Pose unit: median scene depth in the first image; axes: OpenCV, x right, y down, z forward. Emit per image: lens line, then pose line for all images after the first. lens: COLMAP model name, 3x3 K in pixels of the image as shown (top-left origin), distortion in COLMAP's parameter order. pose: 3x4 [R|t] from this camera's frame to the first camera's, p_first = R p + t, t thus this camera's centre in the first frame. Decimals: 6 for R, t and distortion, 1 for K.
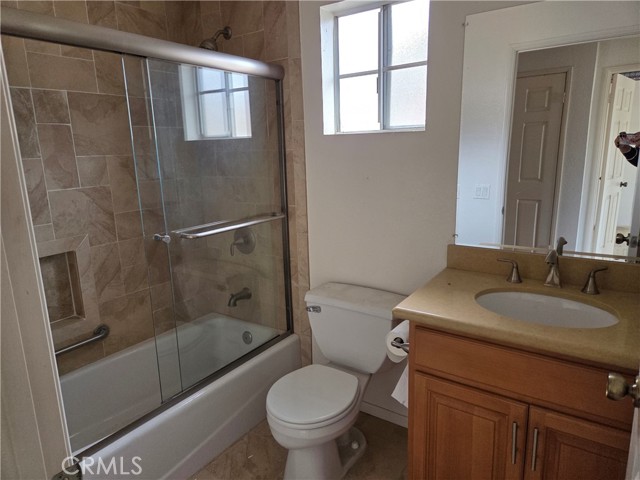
lens RADIAL K [[416.1, 0, 320.0], [0, 416.1, 240.0], [0, 0, 1]] dist [-0.001243, -0.000641]
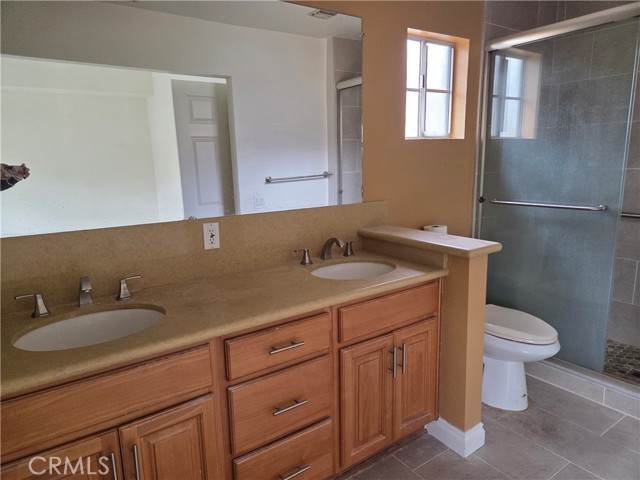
lens RADIAL K [[436.1, 0, 320.0], [0, 436.1, 240.0], [0, 0, 1]] dist [0.023423, -0.000719]
pose [[0.342770, -0.169600, 0.923983, -1.284606], [0.206942, 0.973039, 0.101835, -0.166241], [-0.916343, 0.156305, 0.368626, 0.875637]]
